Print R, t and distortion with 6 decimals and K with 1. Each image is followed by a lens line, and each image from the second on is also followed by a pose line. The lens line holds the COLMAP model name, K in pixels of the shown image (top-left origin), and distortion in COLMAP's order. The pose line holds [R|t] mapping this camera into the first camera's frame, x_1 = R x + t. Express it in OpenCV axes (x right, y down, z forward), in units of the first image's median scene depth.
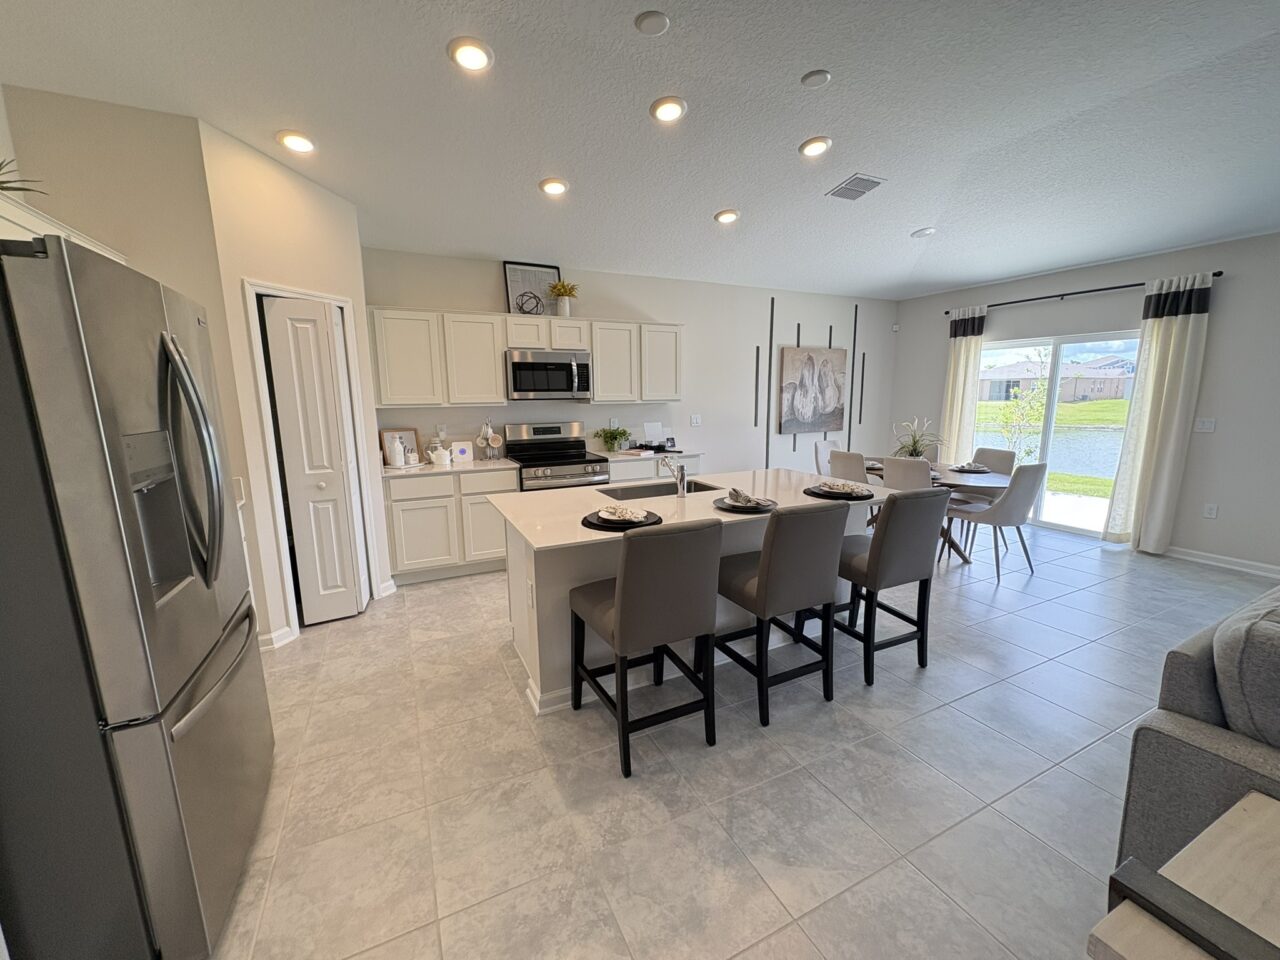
lens RADIAL K [[509.0, 0, 642.7], [0, 509.0, 484.5], [0, 0, 1]] dist [0.004620, -0.000185]
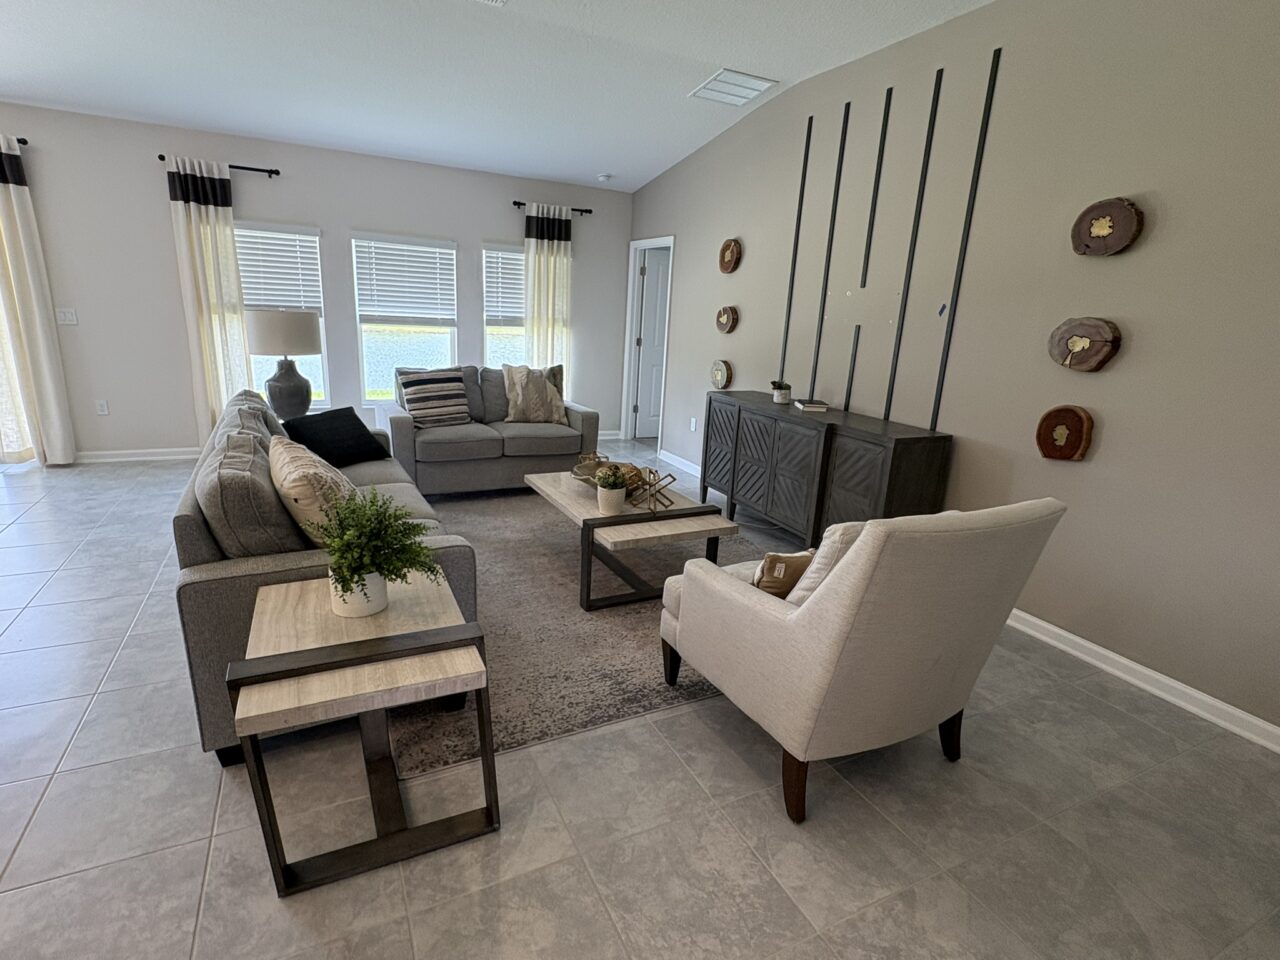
lens RADIAL K [[636.2, 0, 640.4], [0, 636.2, 481.5], [0, 0, 1]] dist [0.000385, 0.000167]
pose [[-0.006476, -0.253332, 0.967358, -0.084430], [0.120379, 0.960146, 0.252249, 0.004953], [-0.992707, 0.118083, 0.024278, -0.017800]]
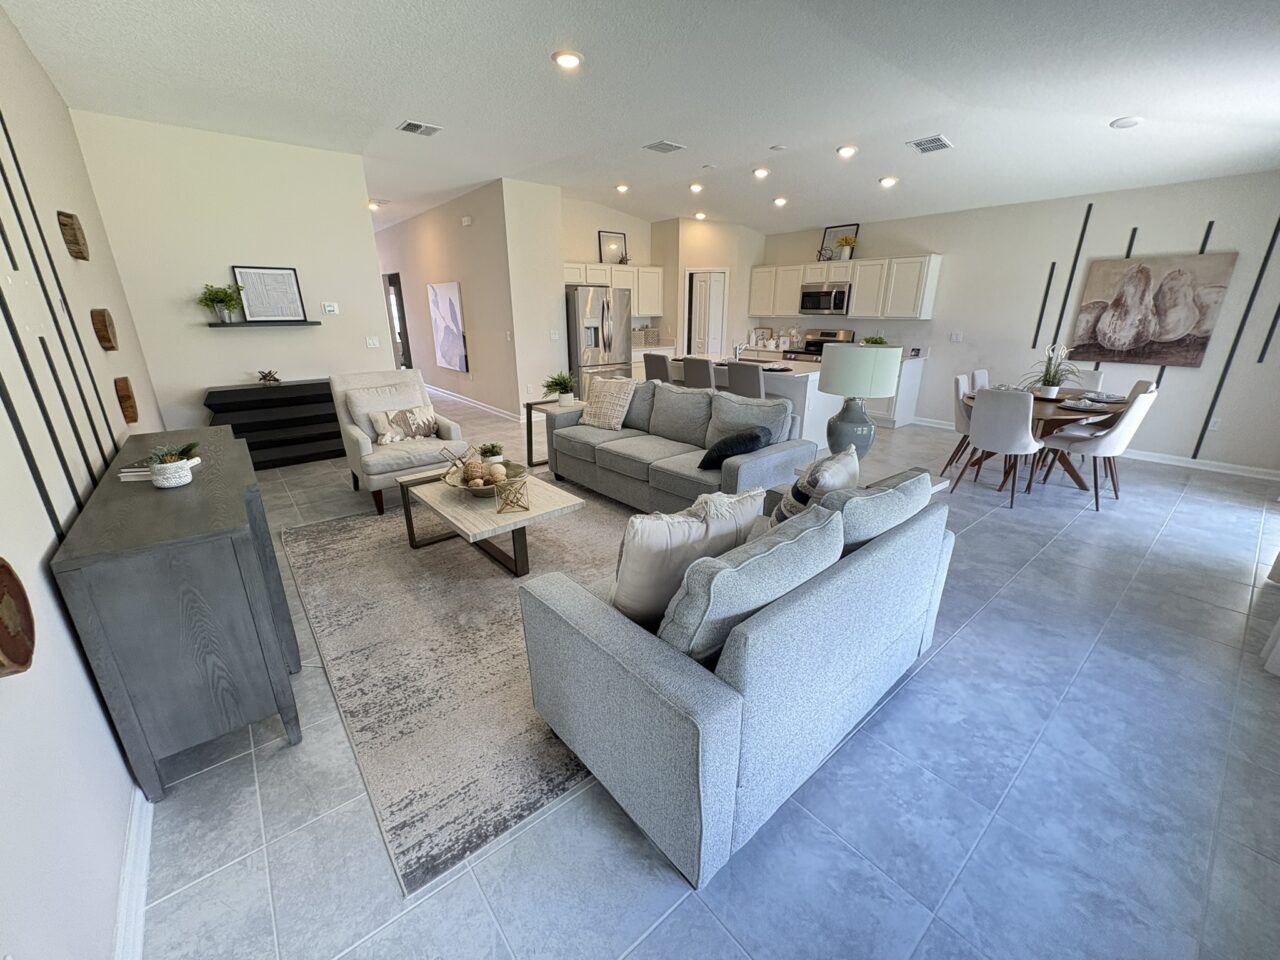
lens RADIAL K [[509.0, 0, 641.0], [0, 509.0, 476.0], [0, 0, 1]] dist [0.004620, -0.000185]
pose [[0.233681, 0.319623, -0.918278, 1.482105], [-0.166284, 0.943650, 0.286138, -0.053583], [0.957989, 0.085830, 0.273661, 0.035523]]
